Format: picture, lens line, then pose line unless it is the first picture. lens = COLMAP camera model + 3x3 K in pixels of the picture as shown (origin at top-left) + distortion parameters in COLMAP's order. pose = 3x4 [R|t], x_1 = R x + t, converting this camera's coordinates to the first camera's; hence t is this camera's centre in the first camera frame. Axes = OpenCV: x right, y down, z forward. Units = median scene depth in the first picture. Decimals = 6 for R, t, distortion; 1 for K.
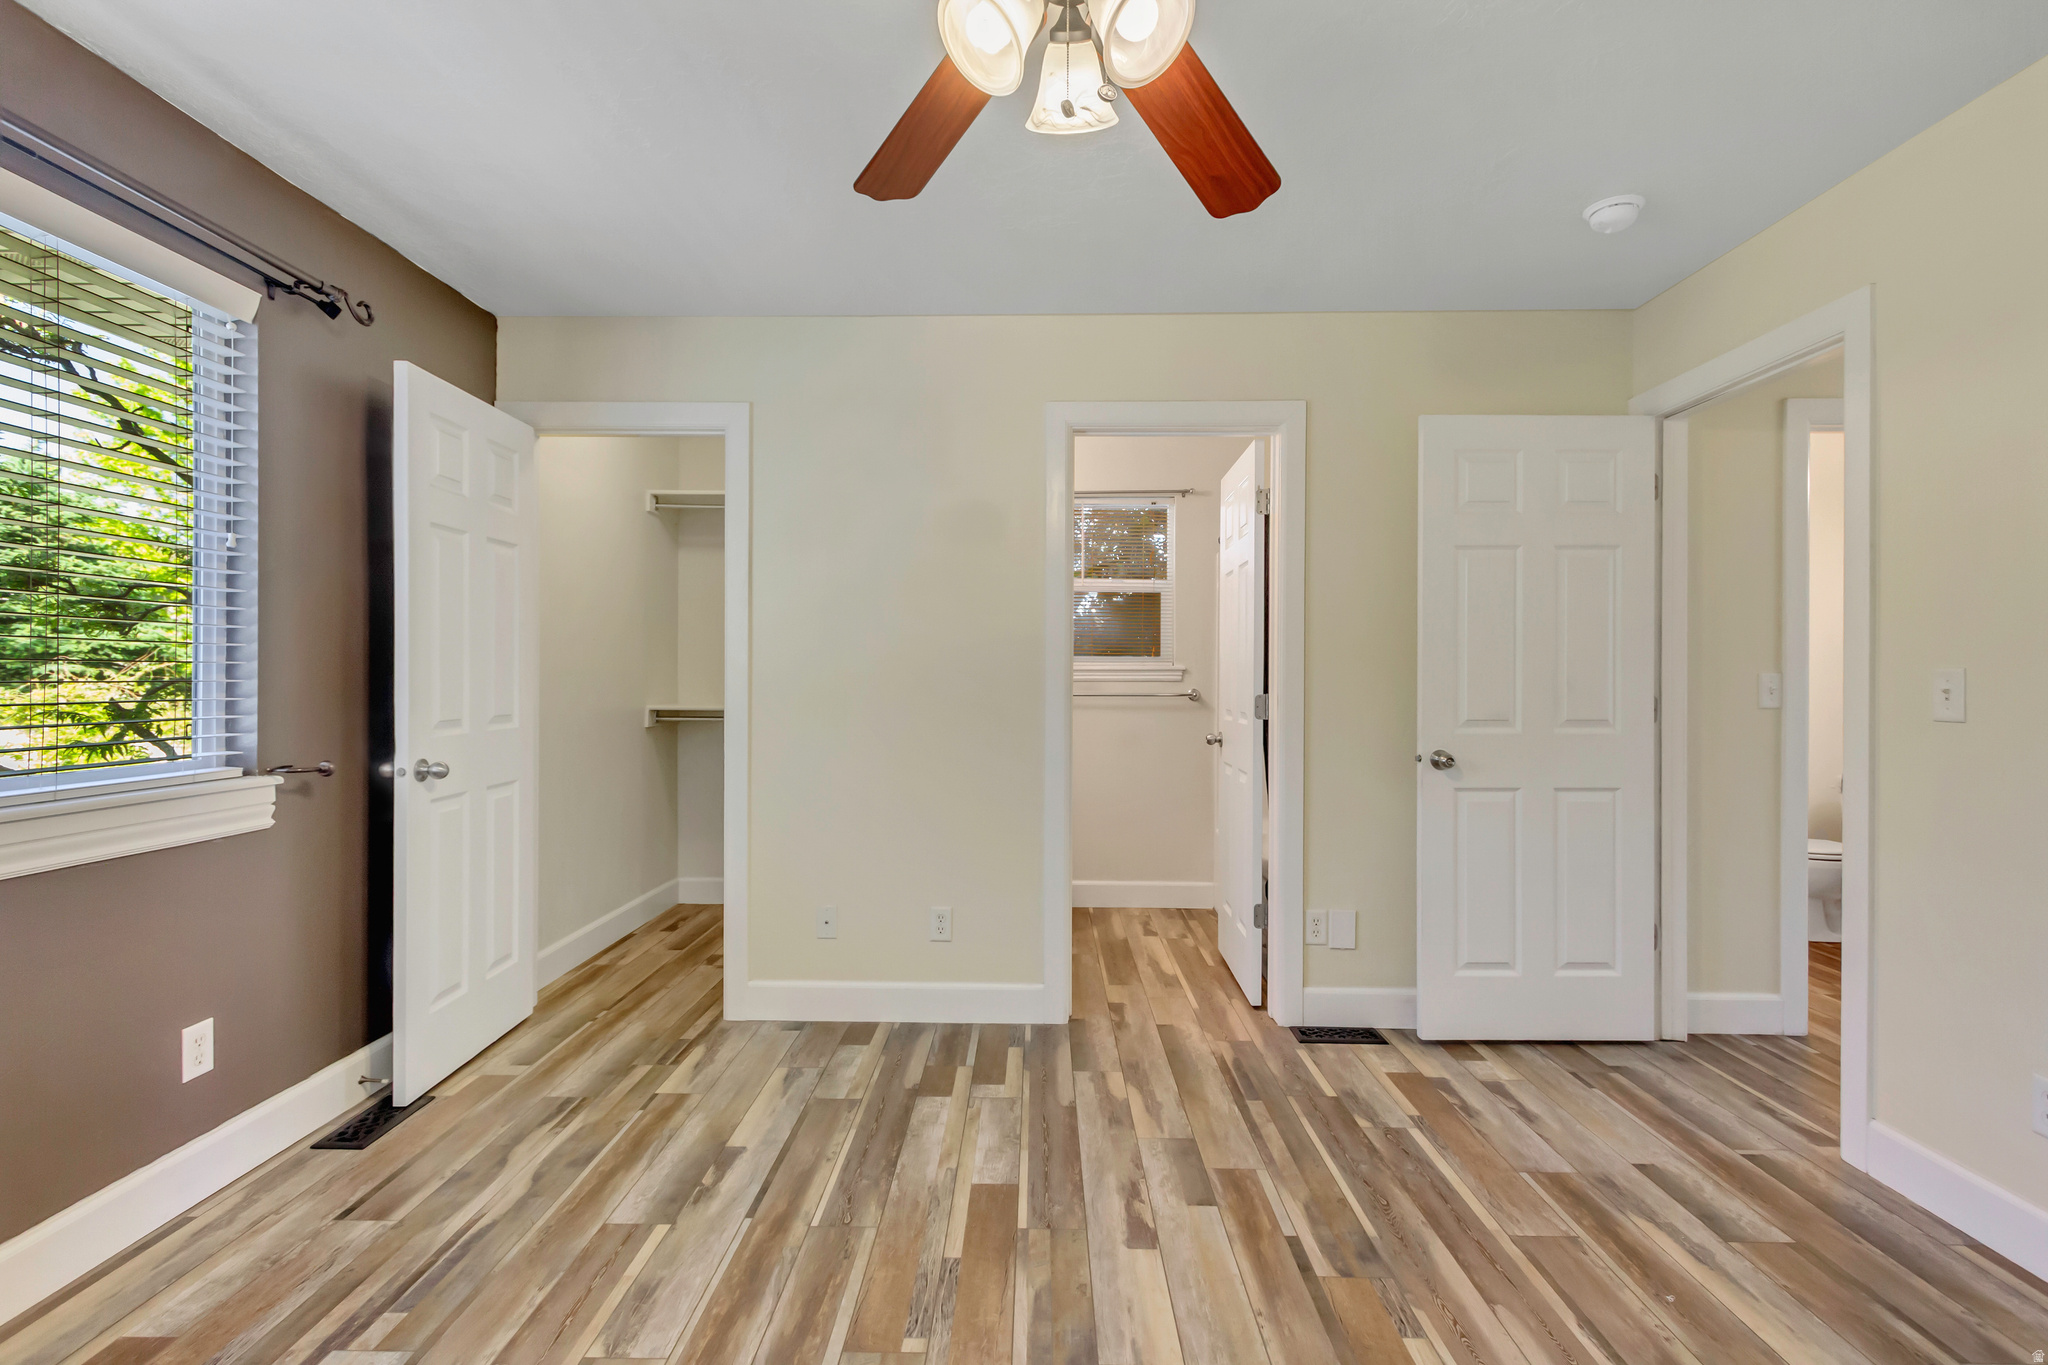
lens RADIAL K [[937.0, 0, 1026.6], [0, 937.0, 678.2], [0, 0, 1]] dist [-0.000343, -0.000115]
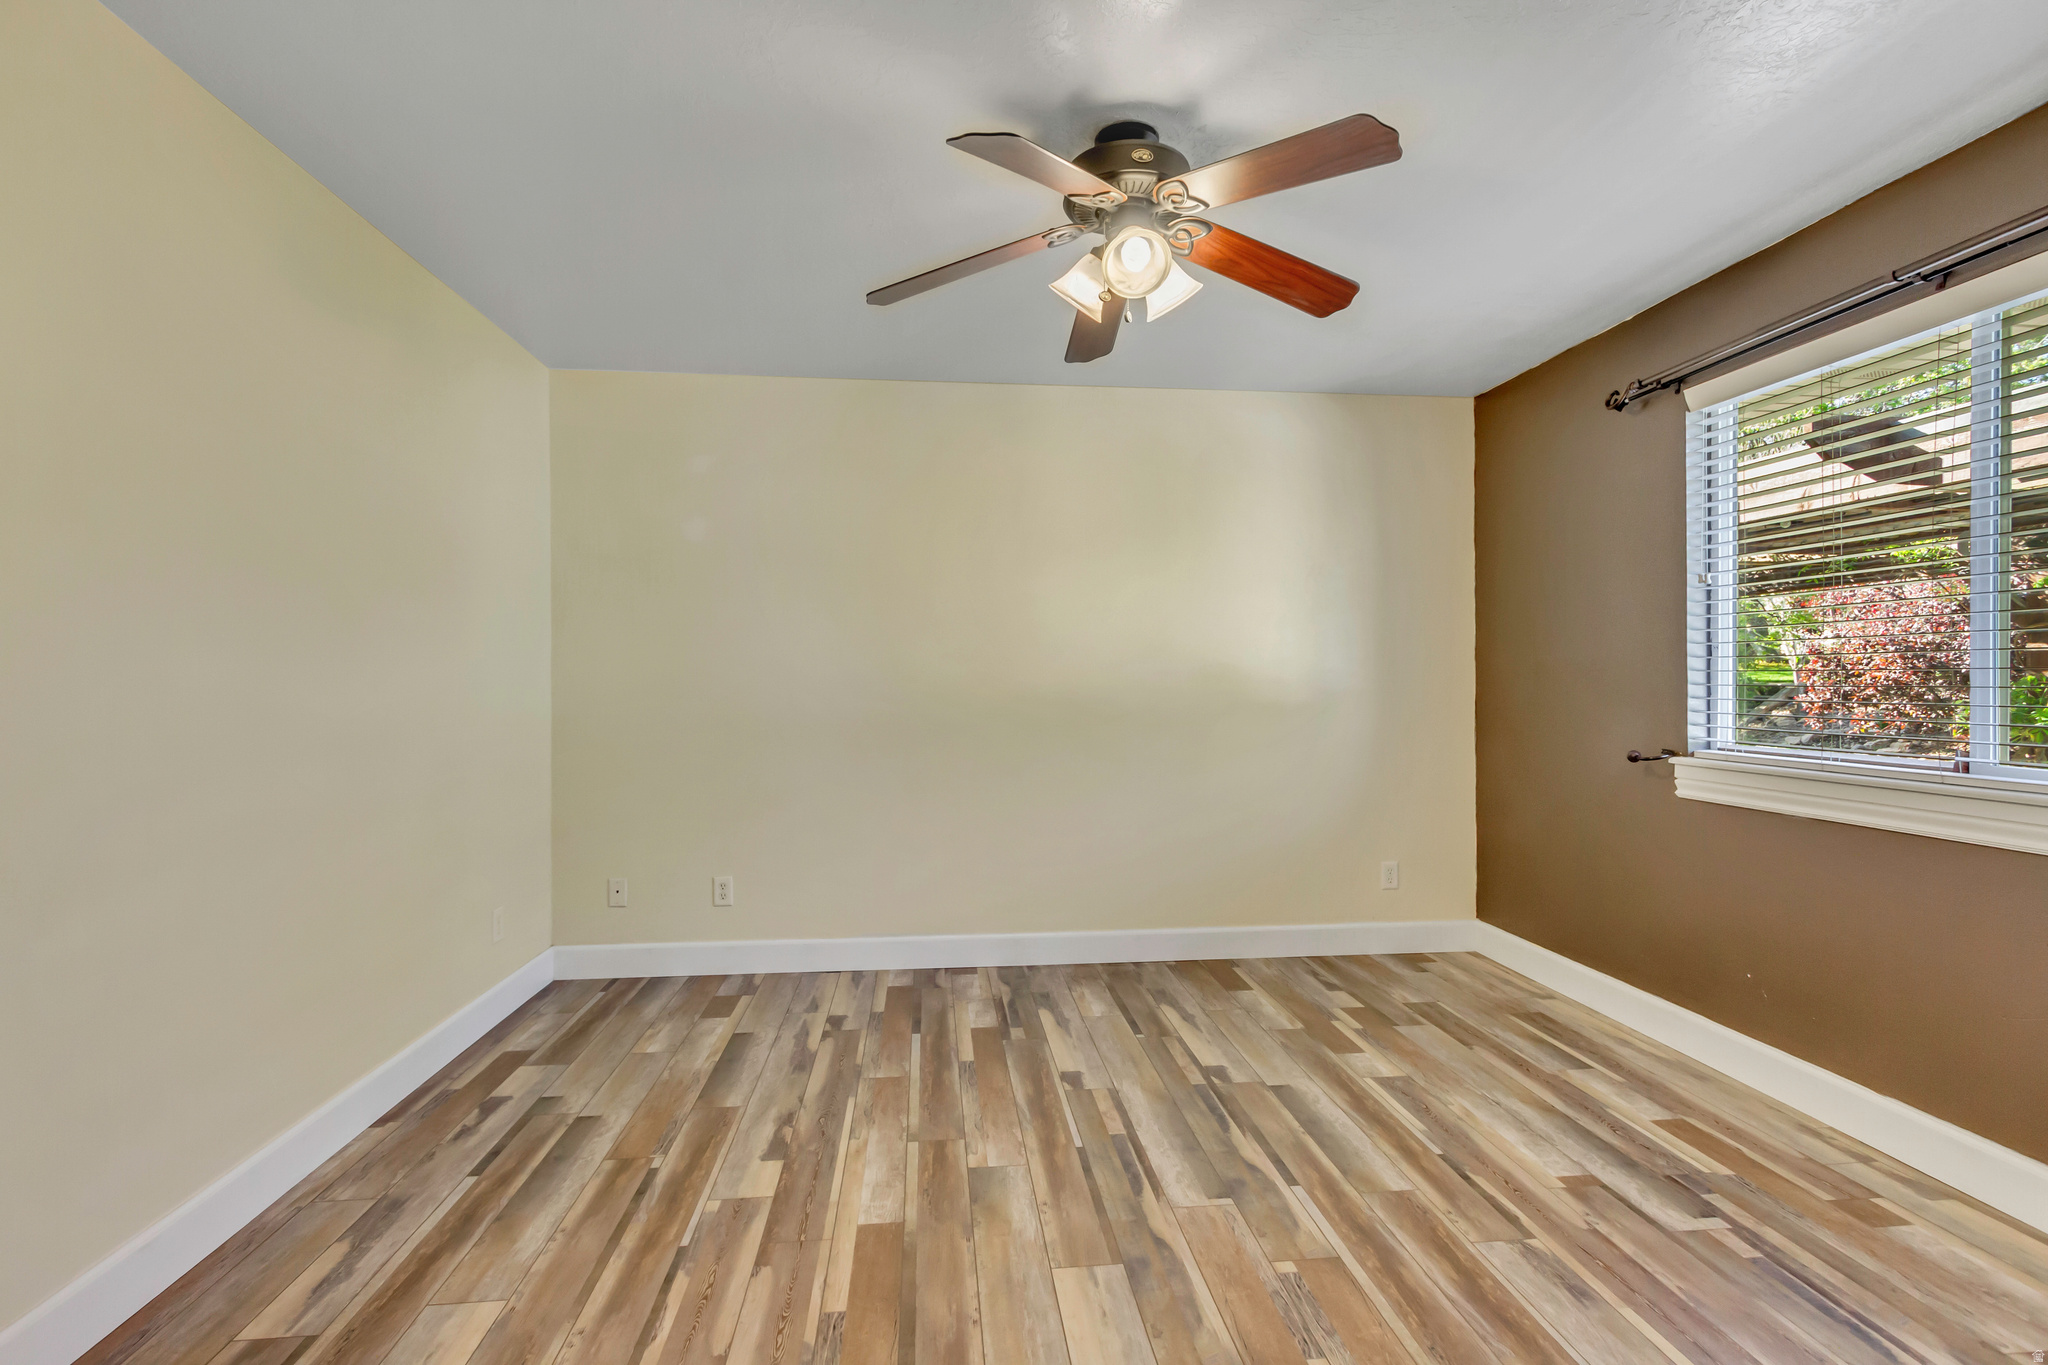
lens RADIAL K [[937.0, 0, 1024.4], [0, 937.0, 681.7], [0, 0, 1]] dist [-0.000343, -0.000115]
pose [[-0.992879, -0.000866, -0.119121, 0.316564], [-0.001207, 0.999995, 0.002794, -0.003907], [0.119118, 0.002918, -0.992876, 1.996513]]
